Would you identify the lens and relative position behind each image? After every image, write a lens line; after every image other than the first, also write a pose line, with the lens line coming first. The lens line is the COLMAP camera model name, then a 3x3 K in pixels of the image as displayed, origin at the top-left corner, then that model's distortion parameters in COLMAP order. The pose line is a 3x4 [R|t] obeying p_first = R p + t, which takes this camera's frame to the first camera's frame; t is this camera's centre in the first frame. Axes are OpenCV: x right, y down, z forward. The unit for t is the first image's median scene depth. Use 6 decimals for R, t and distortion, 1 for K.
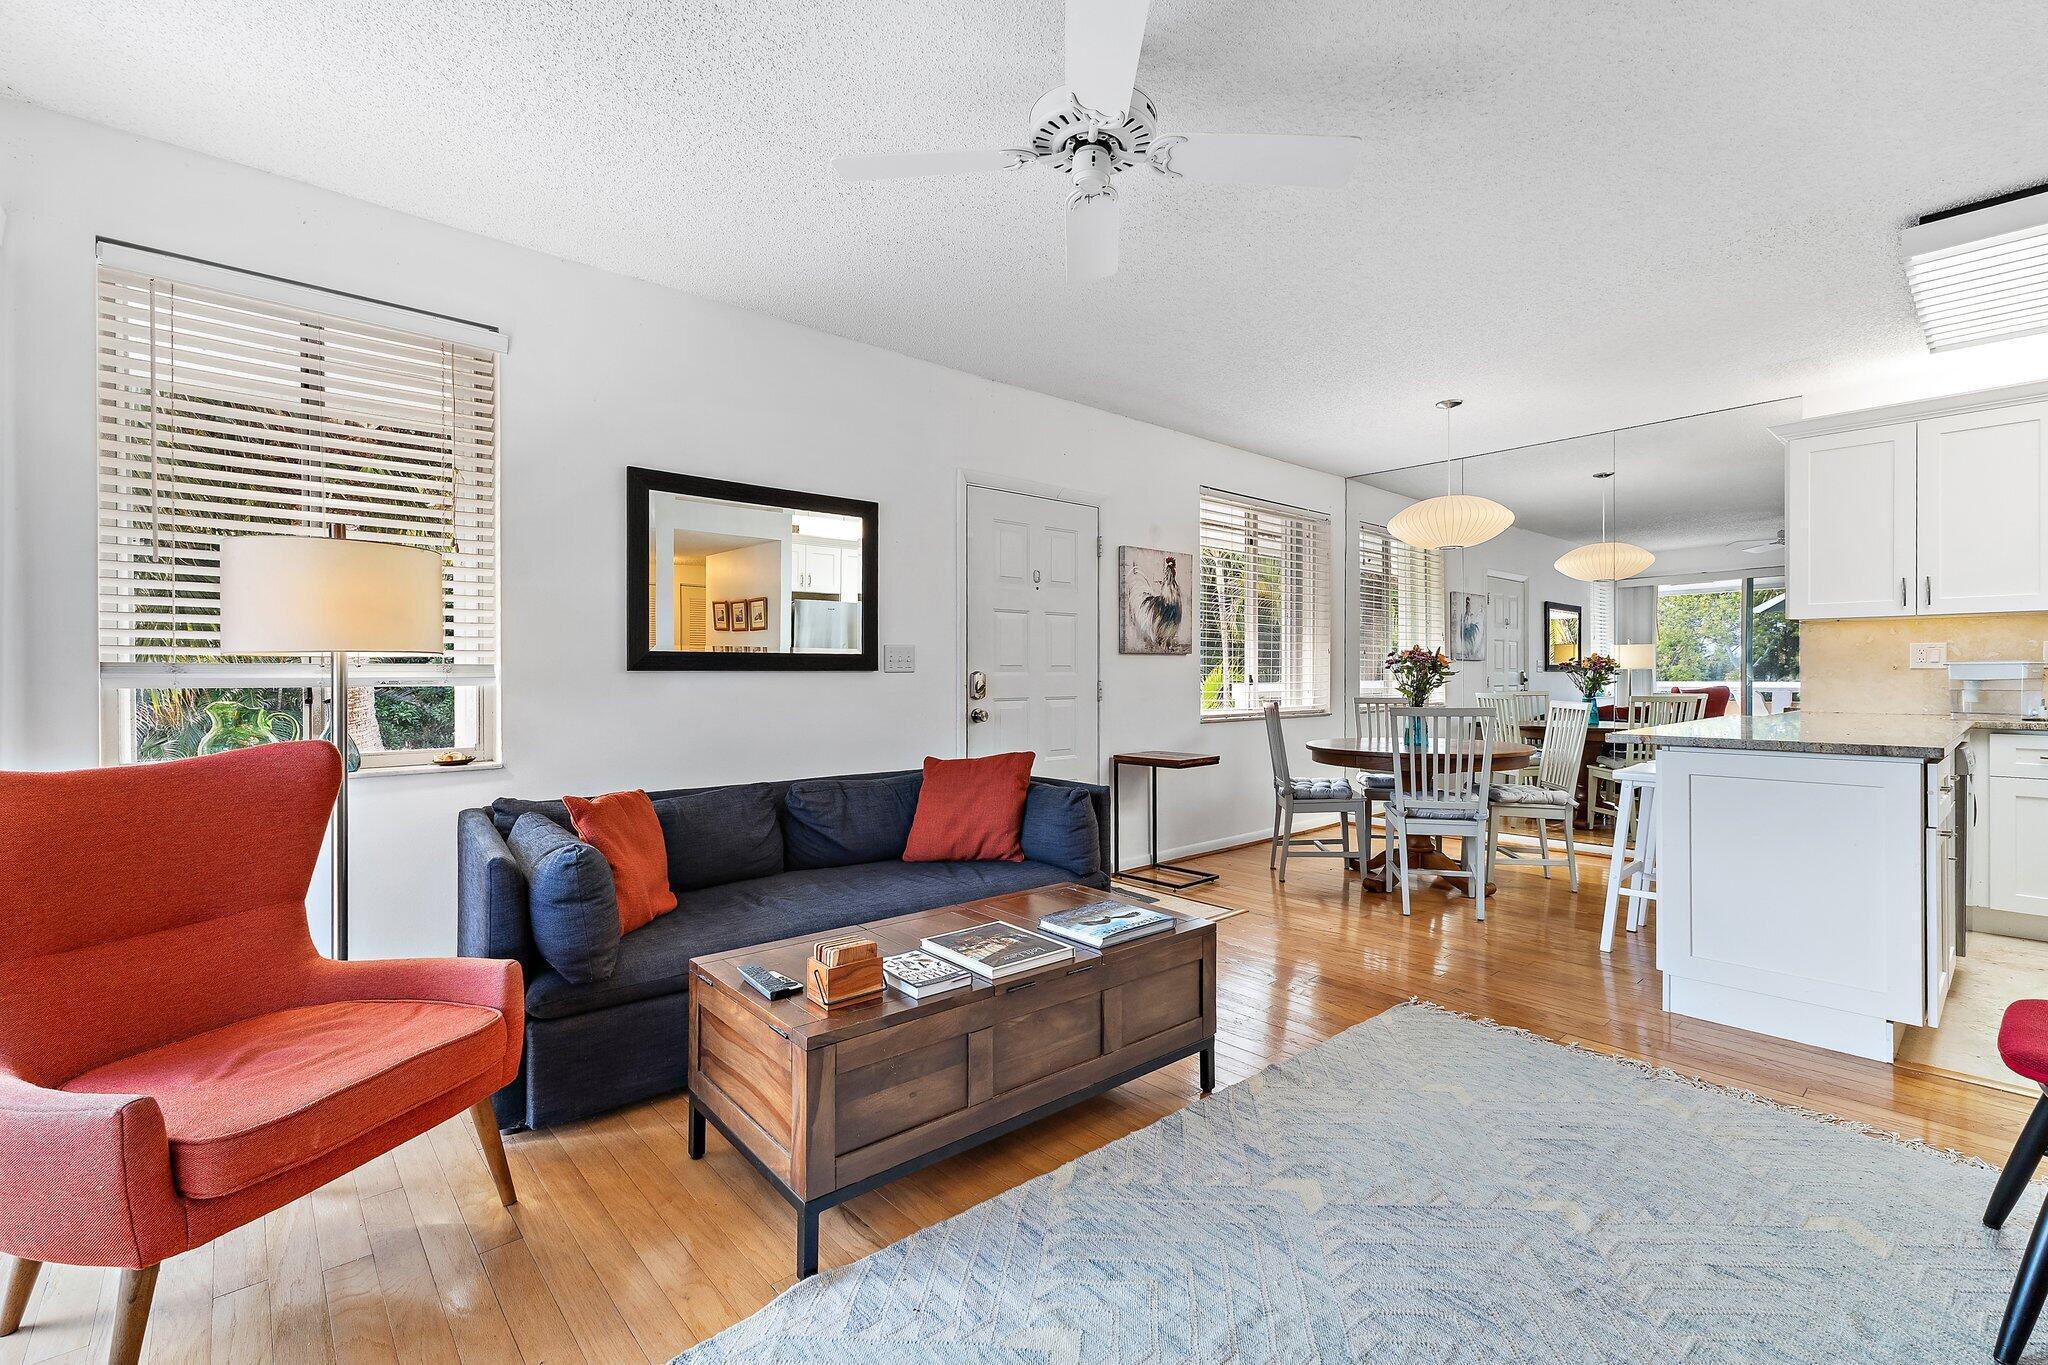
lens RADIAL K [[876.1, 0, 1056.5], [0, 876.1, 674.6], [0, 0, 1]] dist [0.007129, 0.000398]
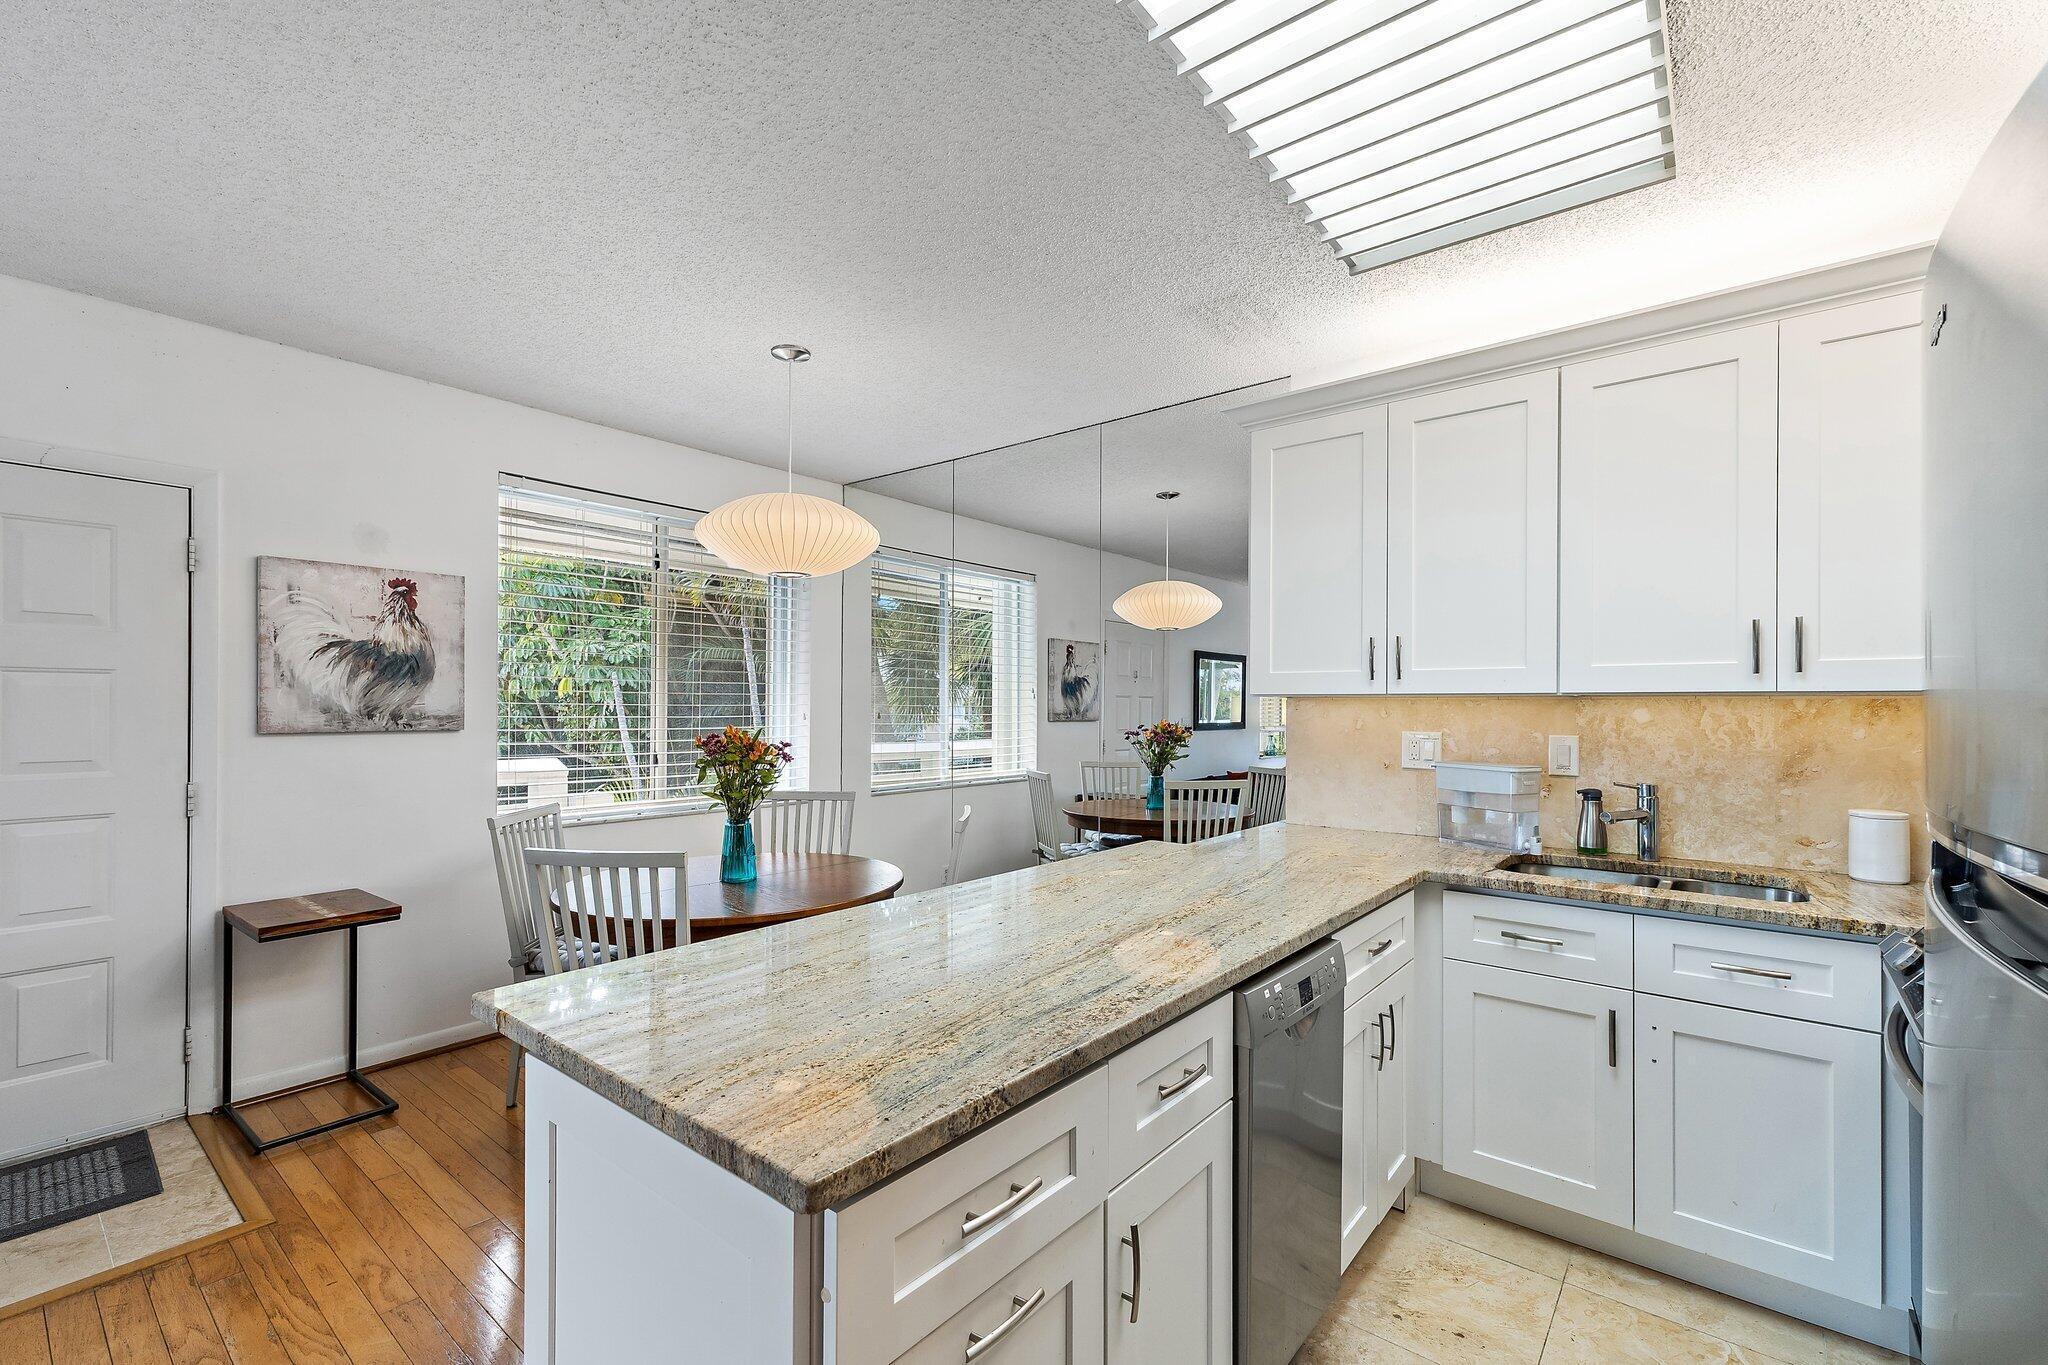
lens RADIAL K [[876.1, 0, 1026.8], [0, 876.1, 703.1], [0, 0, 1]] dist [0.007129, 0.000398]
pose [[0.988635, 0.006984, 0.150177, 0.515676], [-0.006058, 0.999960, -0.006626, -0.046047], [-0.150217, 0.005641, 0.988637, 0.329014]]
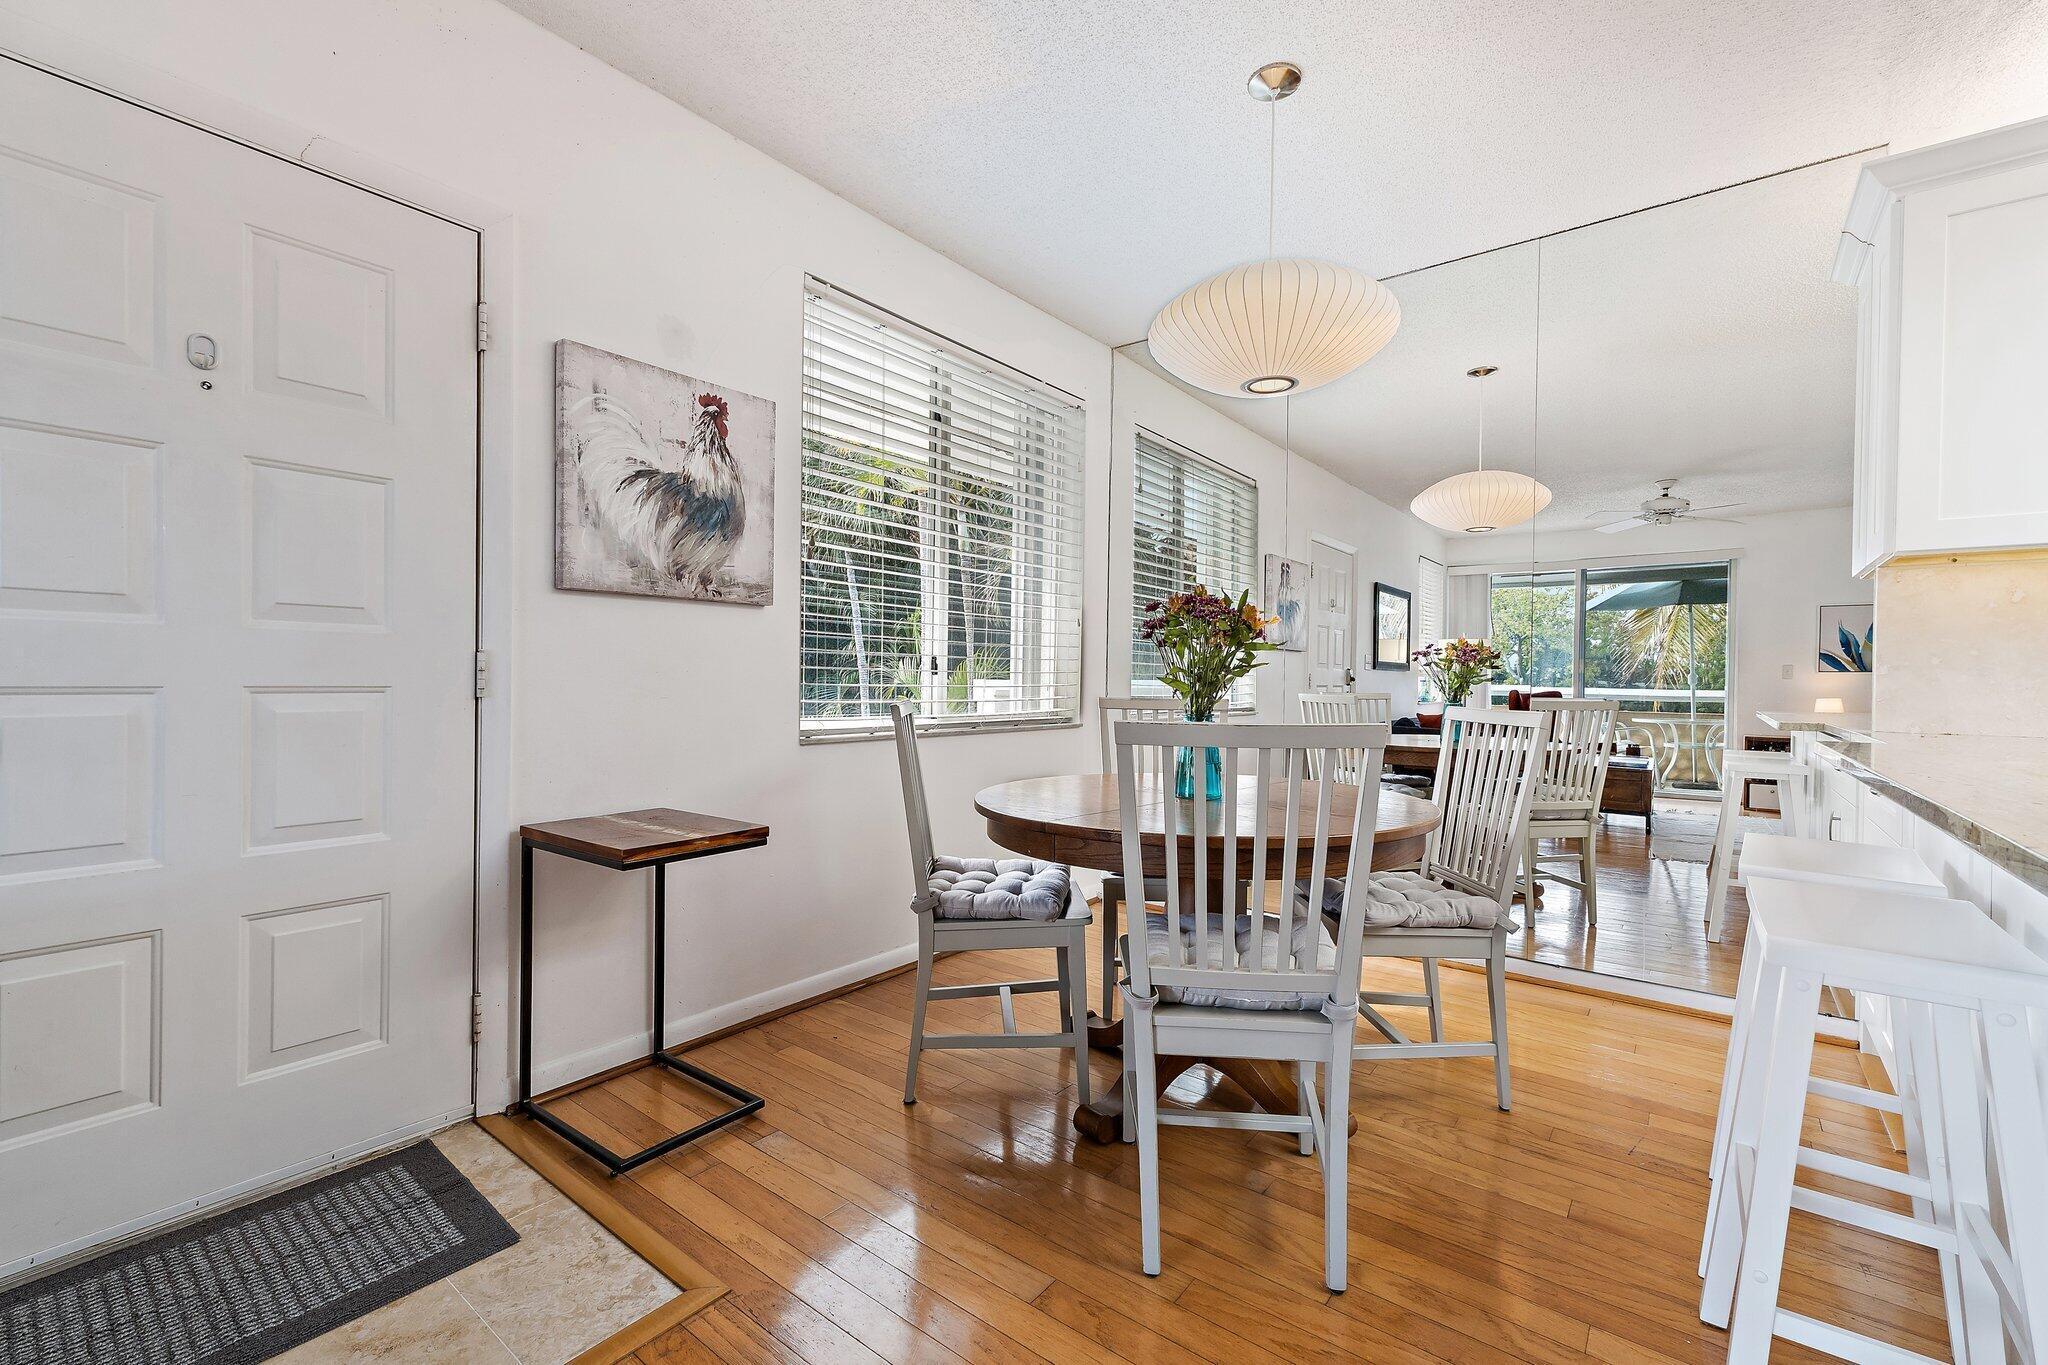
lens RADIAL K [[876.1, 0, 1038.7], [0, 876.1, 681.7], [0, 0, 1]] dist [0.007129, 0.000398]
pose [[0.984796, 0.013099, 0.173219, 0.239205], [-0.014284, 0.999882, 0.005595, 0.015746], [-0.173125, -0.007984, 0.984868, 0.541325]]
